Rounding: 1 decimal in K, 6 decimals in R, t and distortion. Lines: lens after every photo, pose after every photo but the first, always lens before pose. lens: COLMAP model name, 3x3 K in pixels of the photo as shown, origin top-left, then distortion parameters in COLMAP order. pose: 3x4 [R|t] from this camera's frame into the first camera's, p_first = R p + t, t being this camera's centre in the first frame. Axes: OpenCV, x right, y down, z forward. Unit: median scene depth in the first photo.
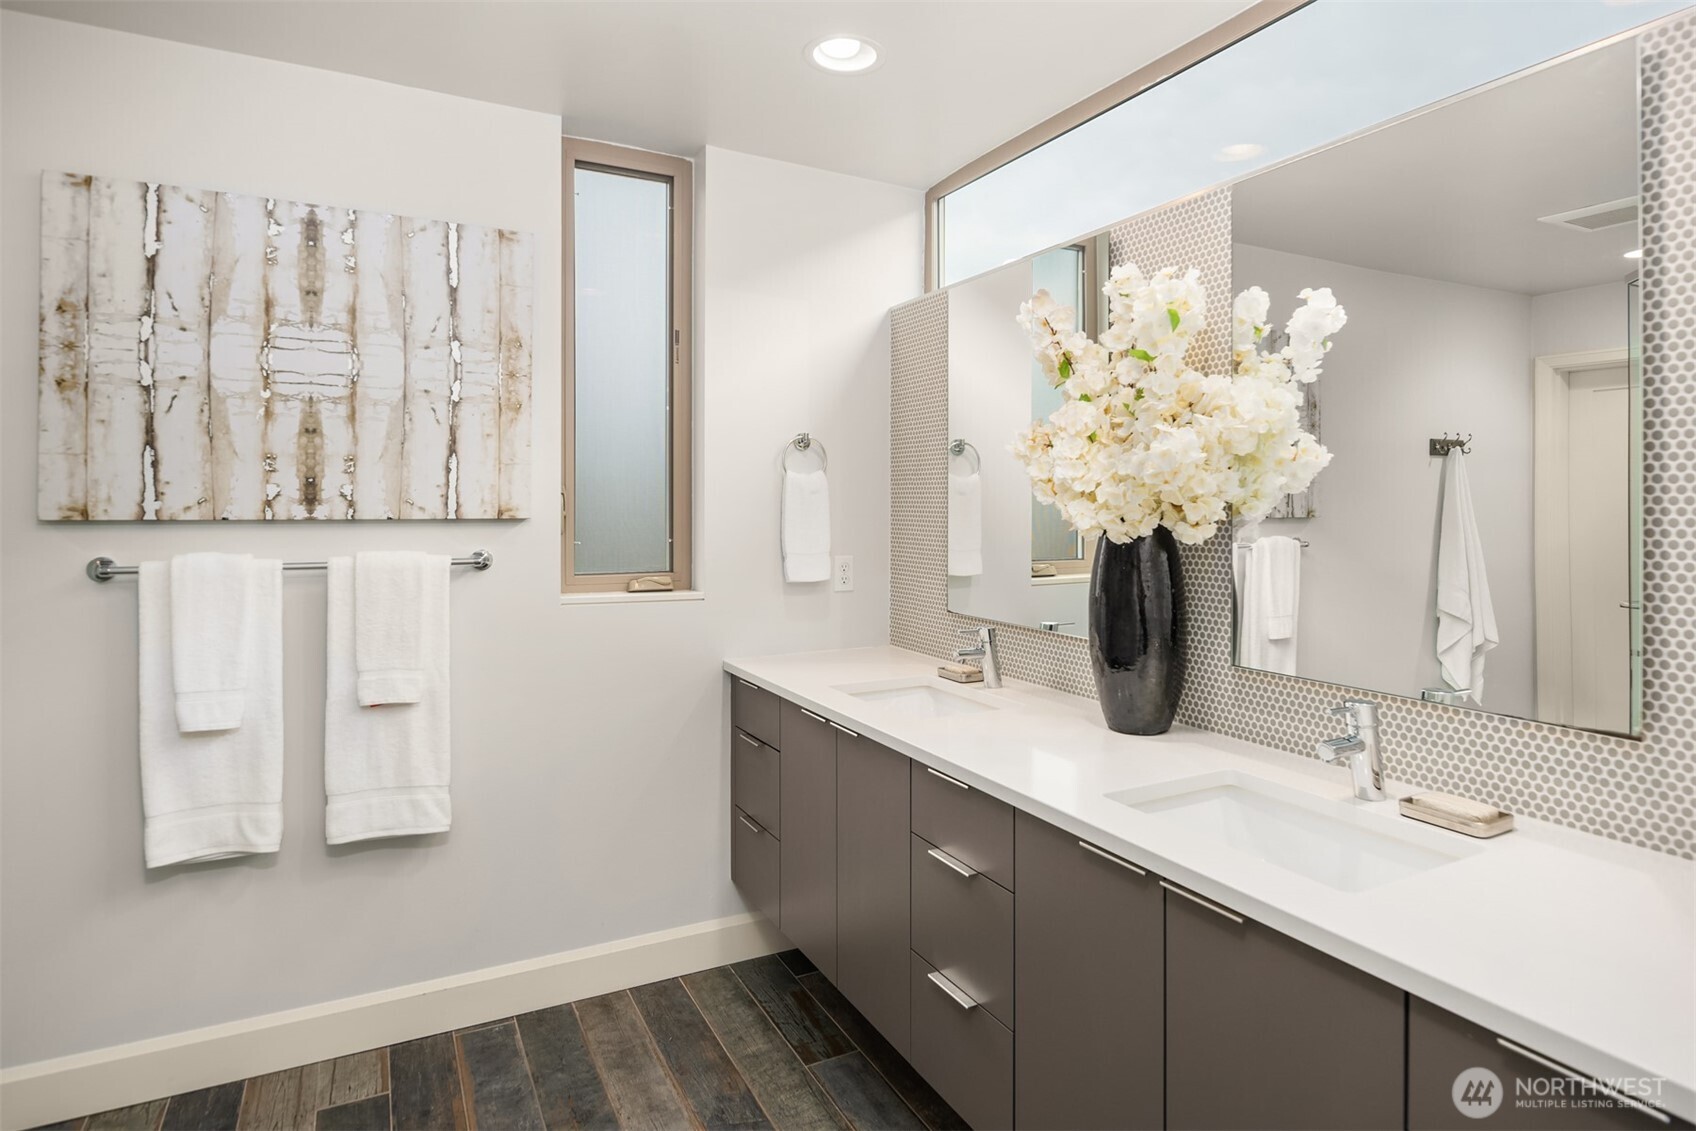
lens RADIAL K [[924.1, 0, 857.9], [0, 924.1, 502.6], [0, 0, 1]] dist [0.009452, -0.005797]
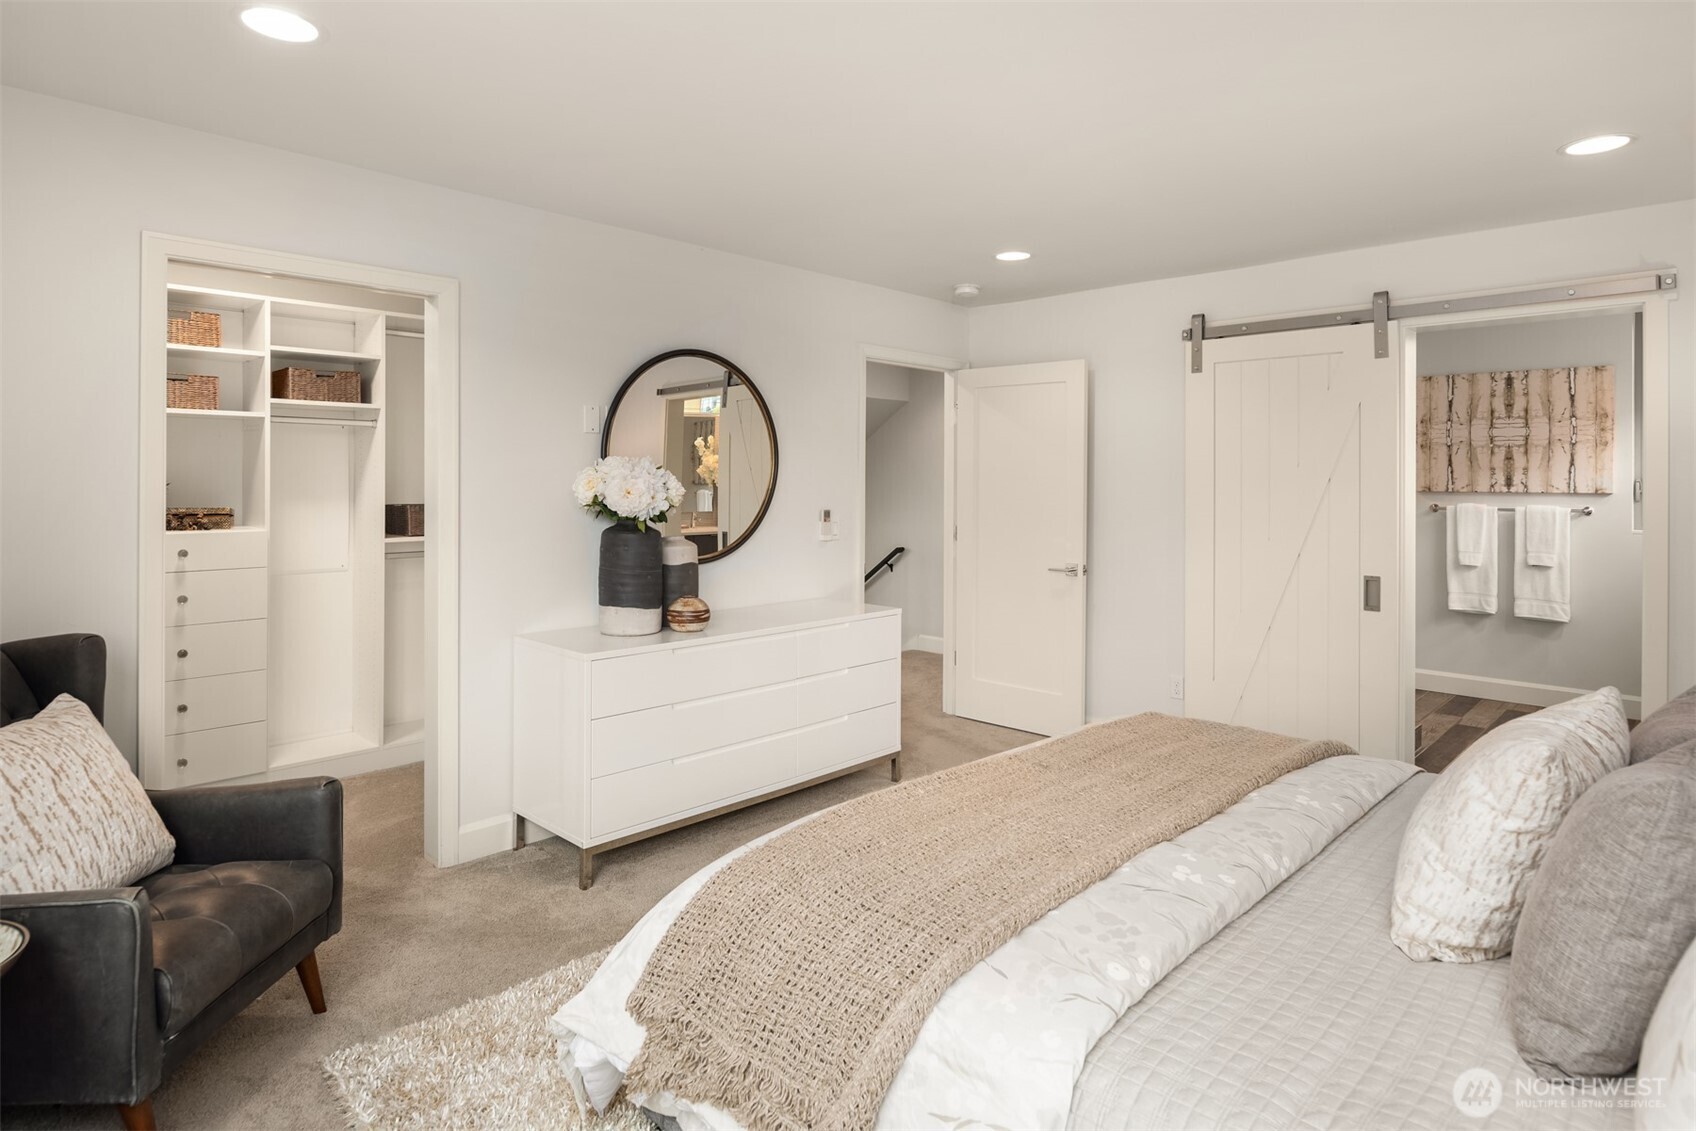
lens RADIAL K [[924.1, 0, 837.5], [0, 924.1, 479.5], [0, 0, 1]] dist [0.009452, -0.005797]
pose [[0.320394, -0.002114, -0.947282, 1.274068], [-0.002309, 0.999993, -0.003012, -0.005696], [0.947281, 0.003153, 0.320387, -1.622725]]
